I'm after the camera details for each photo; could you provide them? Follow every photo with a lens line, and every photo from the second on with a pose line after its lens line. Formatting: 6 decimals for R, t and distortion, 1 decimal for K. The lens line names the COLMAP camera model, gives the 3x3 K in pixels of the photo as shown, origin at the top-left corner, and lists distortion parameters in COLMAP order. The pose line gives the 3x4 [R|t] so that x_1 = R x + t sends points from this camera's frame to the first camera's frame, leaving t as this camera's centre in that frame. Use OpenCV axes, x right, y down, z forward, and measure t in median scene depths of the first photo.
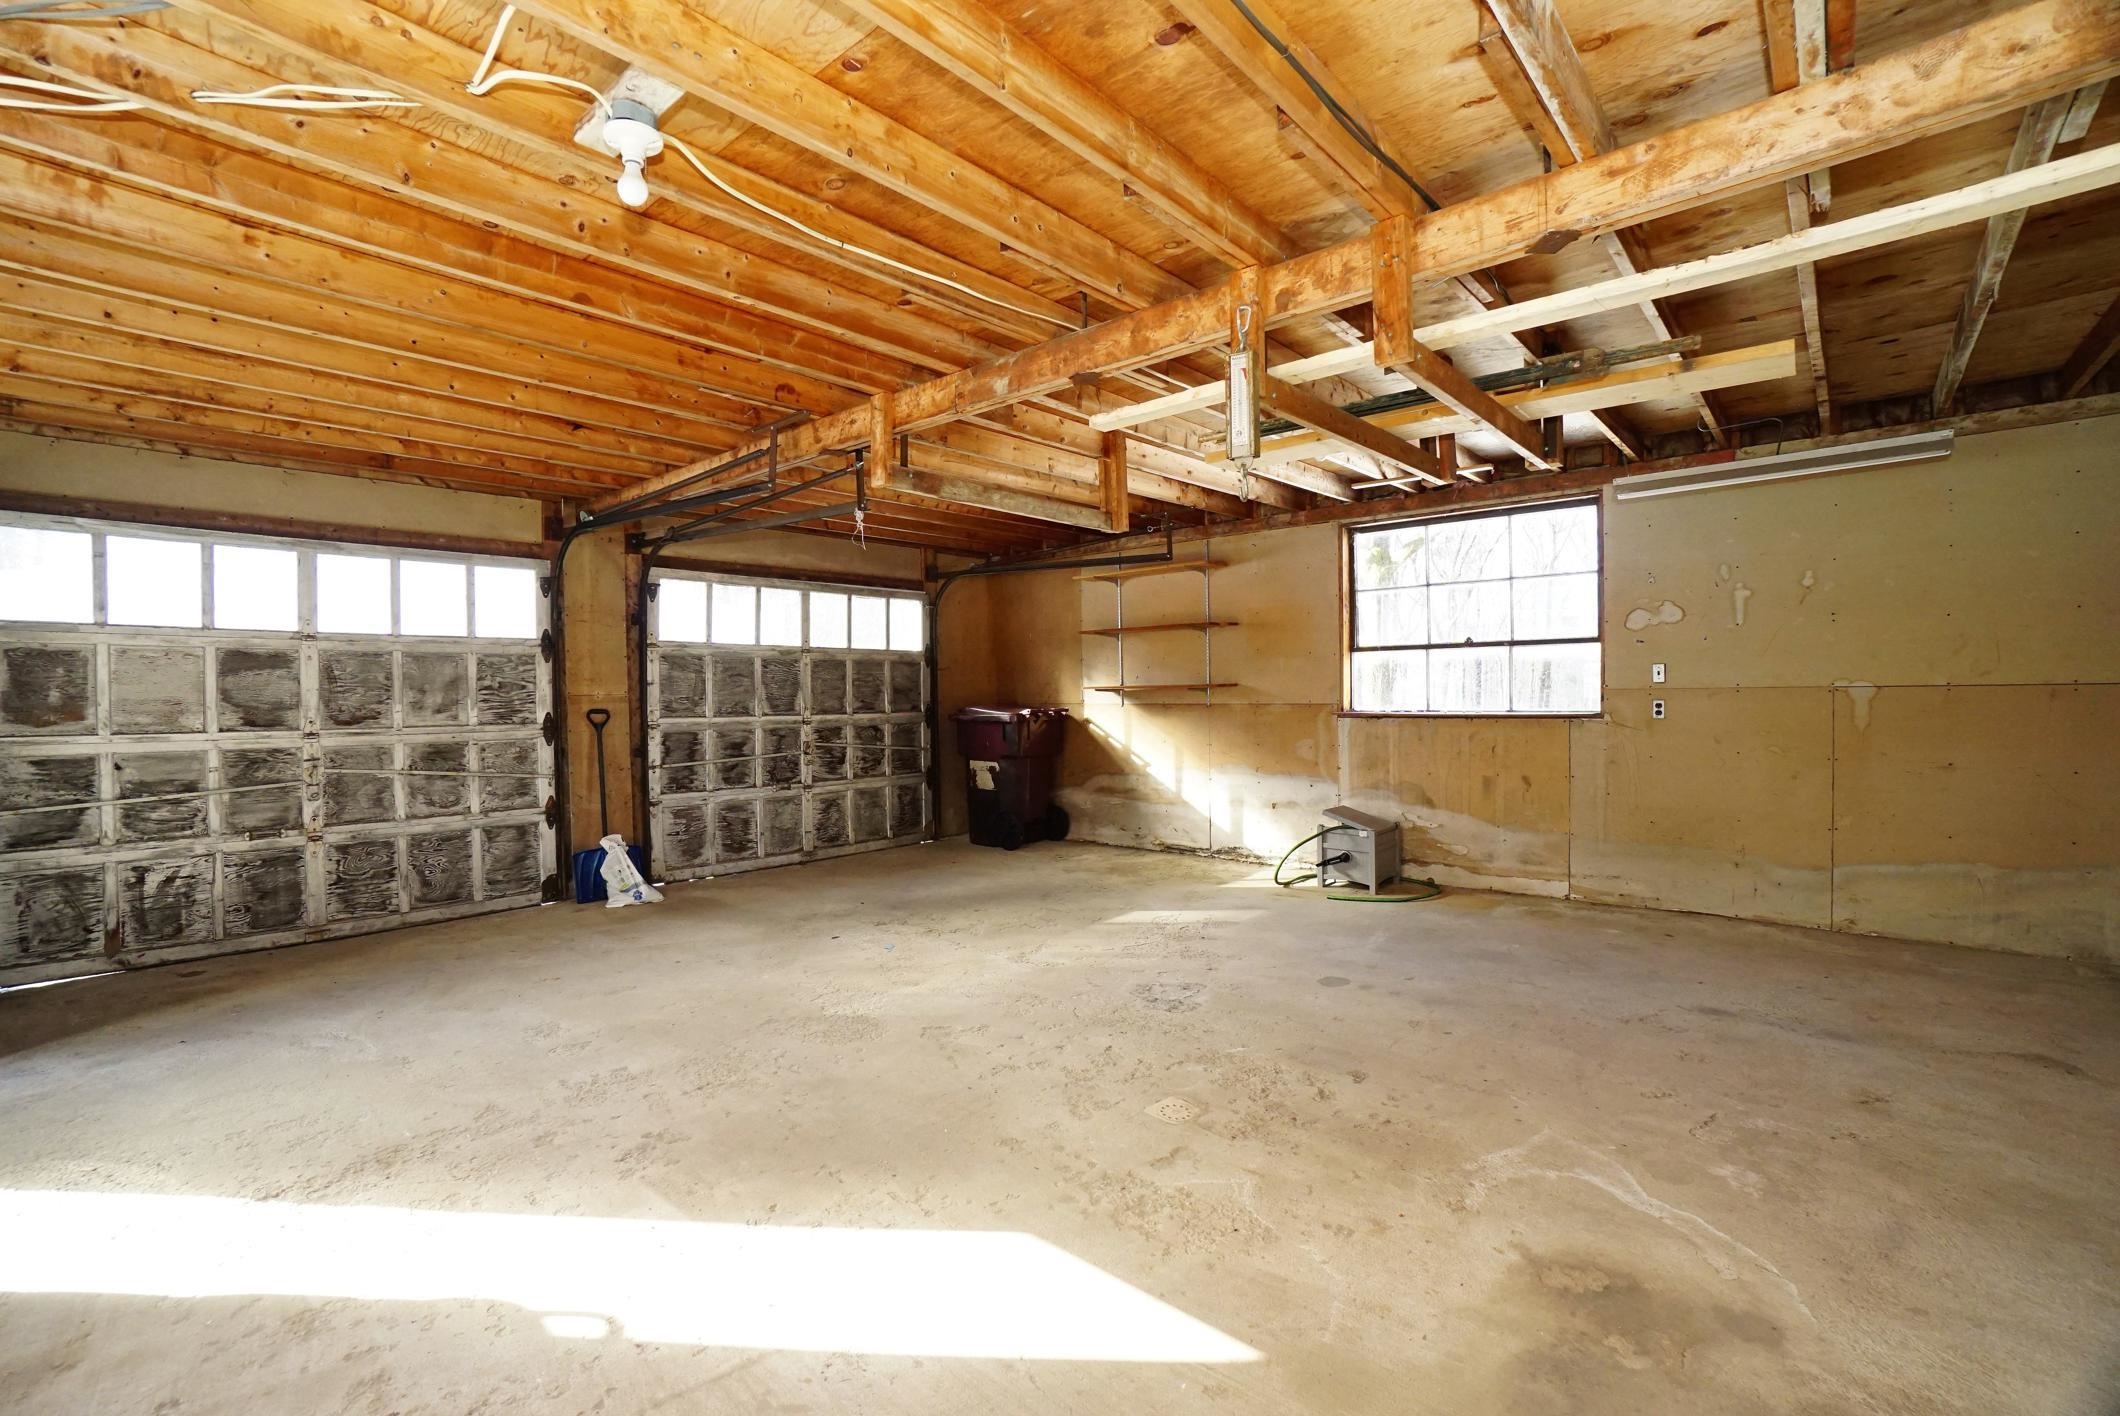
lens RADIAL K [[956.9, 0, 1049.3], [0, 956.9, 707.8], [0, 0, 1]] dist [-0.061977, 0.023445]
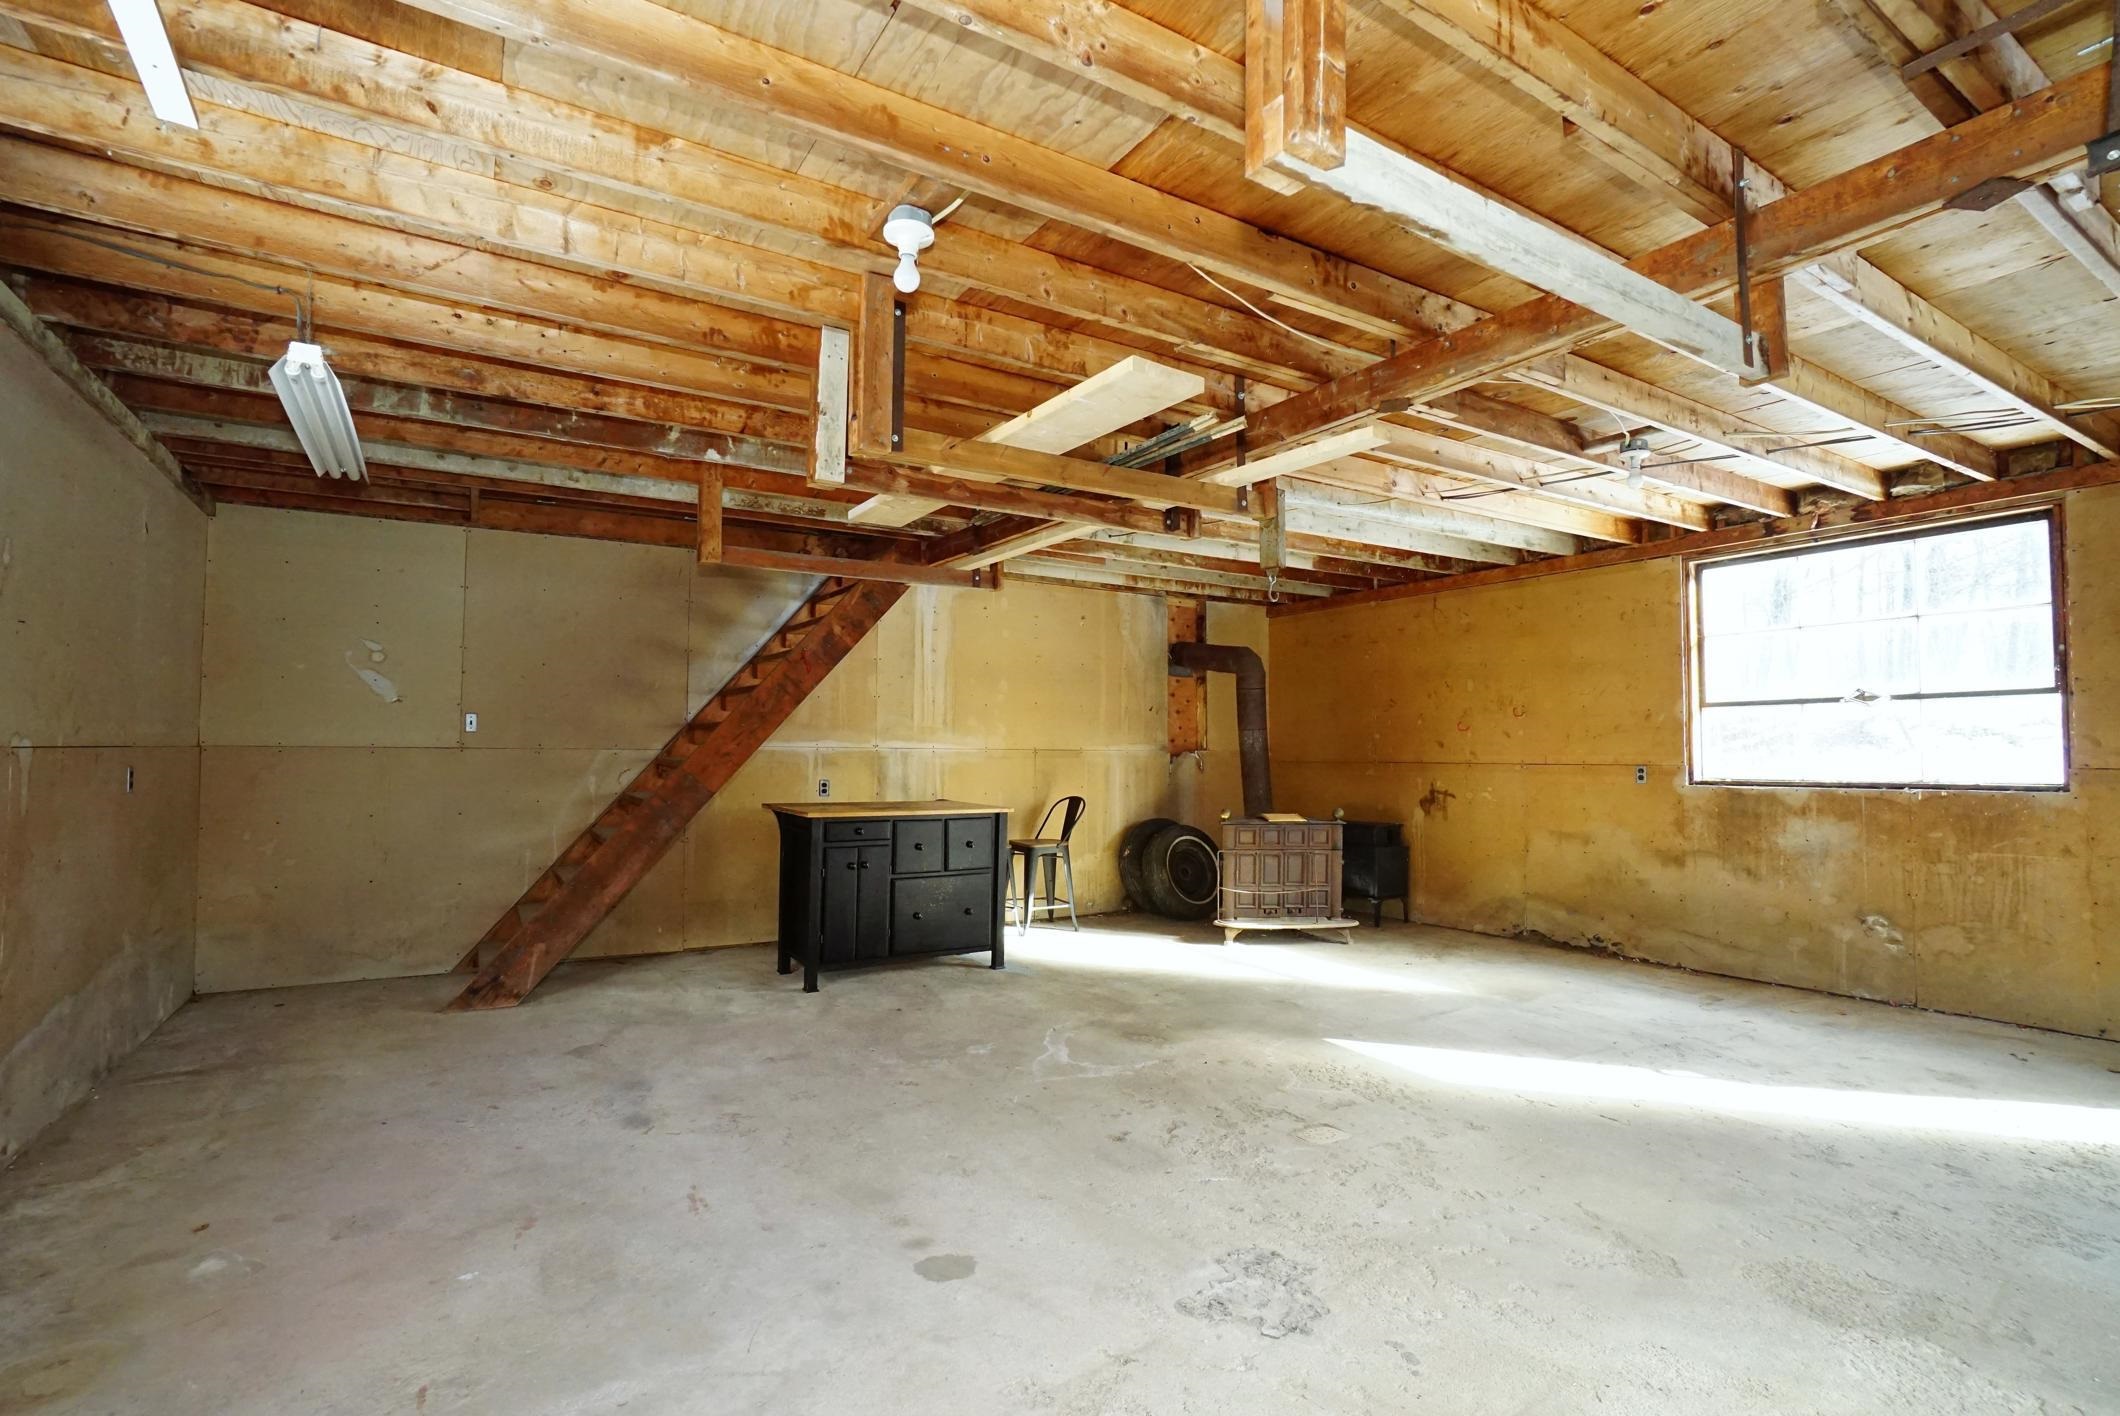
lens RADIAL K [[956.9, 0, 1049.3], [0, 956.9, 707.8], [0, 0, 1]] dist [-0.061977, 0.023445]
pose [[-0.953706, 0.021564, 0.299967, 0.098387], [0.013783, 0.999512, -0.028029, -0.035963], [-0.300425, -0.022597, -0.953538, 2.170156]]
